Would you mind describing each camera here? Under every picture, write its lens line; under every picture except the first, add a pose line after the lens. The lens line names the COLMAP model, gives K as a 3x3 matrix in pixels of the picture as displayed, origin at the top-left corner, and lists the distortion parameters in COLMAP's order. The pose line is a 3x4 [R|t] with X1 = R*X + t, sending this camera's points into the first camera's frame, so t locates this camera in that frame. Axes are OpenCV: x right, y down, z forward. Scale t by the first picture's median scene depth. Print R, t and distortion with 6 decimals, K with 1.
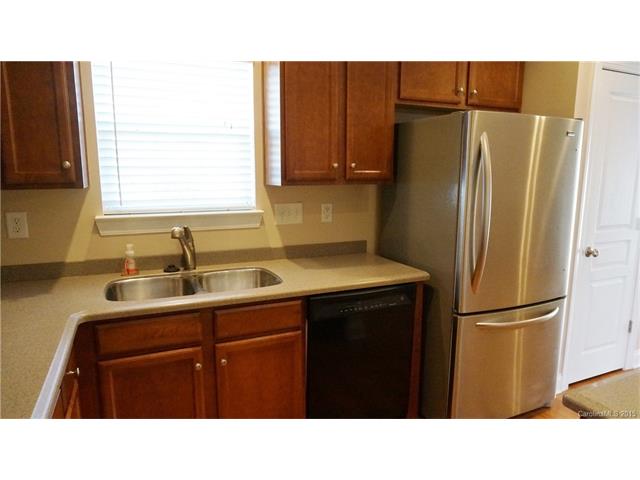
lens RADIAL K [[426.6, 0, 320.2], [0, 426.6, 233.9], [0, 0, 1]] dist [-0.035833, 0.002752]
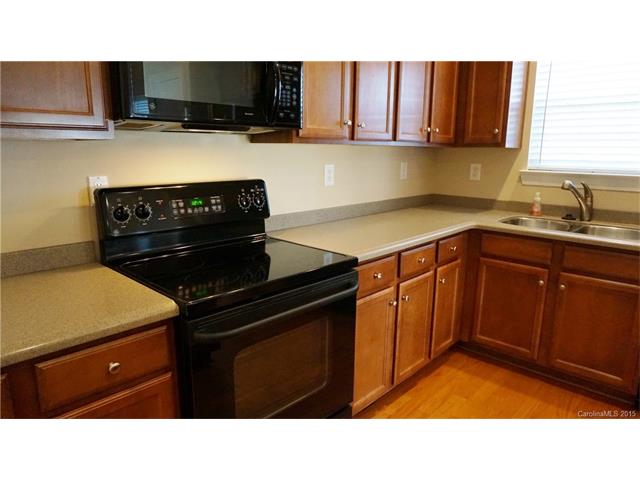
lens RADIAL K [[426.6, 0, 319.7], [0, 426.6, 243.1], [0, 0, 1]] dist [-0.035833, 0.002752]
pose [[0.386935, 0.202337, -0.899634, 0.505165], [-0.140350, 0.977184, 0.159414, 0.064143], [0.911363, 0.064581, 0.406505, -0.150730]]
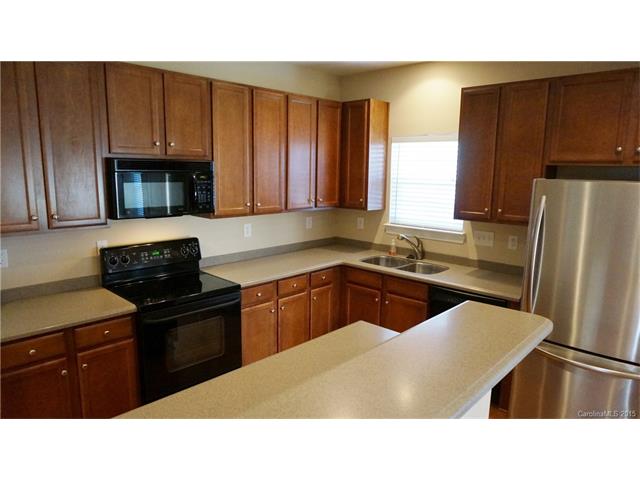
lens RADIAL K [[426.6, 0, 319.6], [0, 426.6, 240.0], [0, 0, 1]] dist [-0.035833, 0.002752]
pose [[0.383355, 0.158840, -0.909840, 1.231747], [-0.145757, 0.983161, 0.110227, -0.142955], [0.912027, 0.090359, 0.400052, -0.113383]]
